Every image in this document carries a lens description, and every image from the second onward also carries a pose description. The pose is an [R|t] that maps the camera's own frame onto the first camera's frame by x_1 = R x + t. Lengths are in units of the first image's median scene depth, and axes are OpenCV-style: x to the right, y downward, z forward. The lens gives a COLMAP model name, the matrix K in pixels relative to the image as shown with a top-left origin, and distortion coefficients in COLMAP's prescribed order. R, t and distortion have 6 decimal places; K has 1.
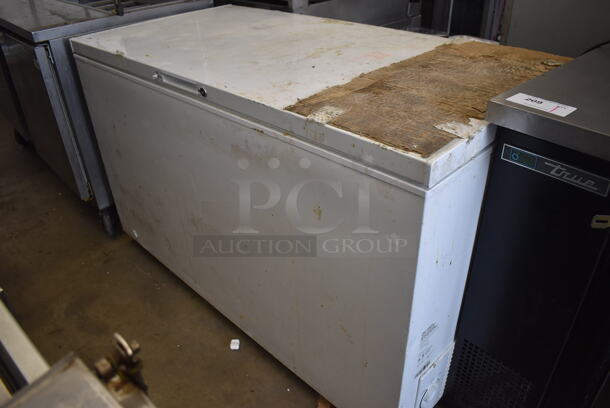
lens RADIAL K [[469.1, 0, 305.0], [0, 469.1, 204.0], [0, 0, 1]] dist [-0.094138, 0.006782]
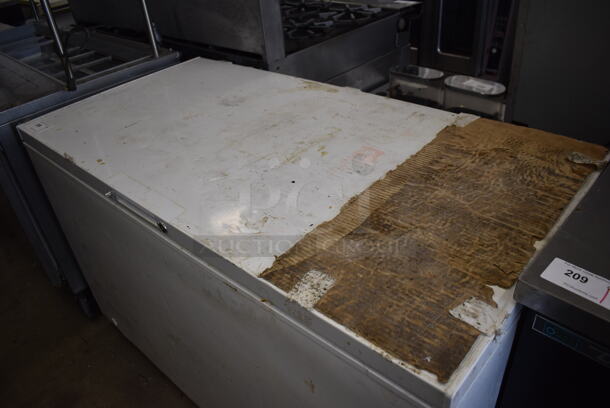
lens RADIAL K [[469.1, 0, 305.0], [0, 469.1, 204.0], [0, 0, 1]] dist [-0.094138, 0.006782]
pose [[0.997548, -0.069500, 0.008186, 0.031867], [0.069287, 0.997310, 0.023907, -0.301147], [-0.009826, -0.023281, 0.999681, 0.177113]]
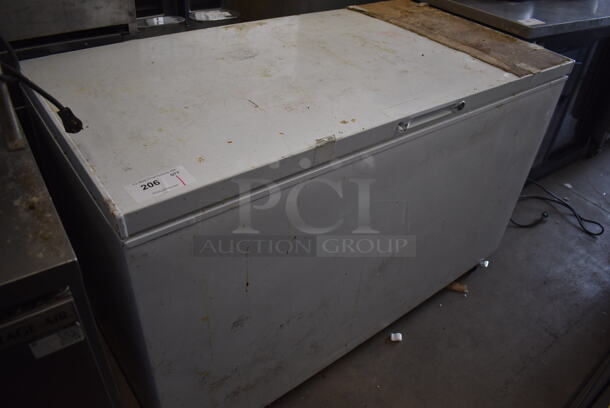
lens RADIAL K [[469.1, 0, 305.0], [0, 469.1, 204.0], [0, 0, 1]] dist [-0.094138, 0.006782]
pose [[0.122270, -0.564777, 0.816135, -1.287327], [0.469382, 0.757438, 0.453837, -0.742479], [-0.874489, 0.327588, 0.357708, 1.063222]]
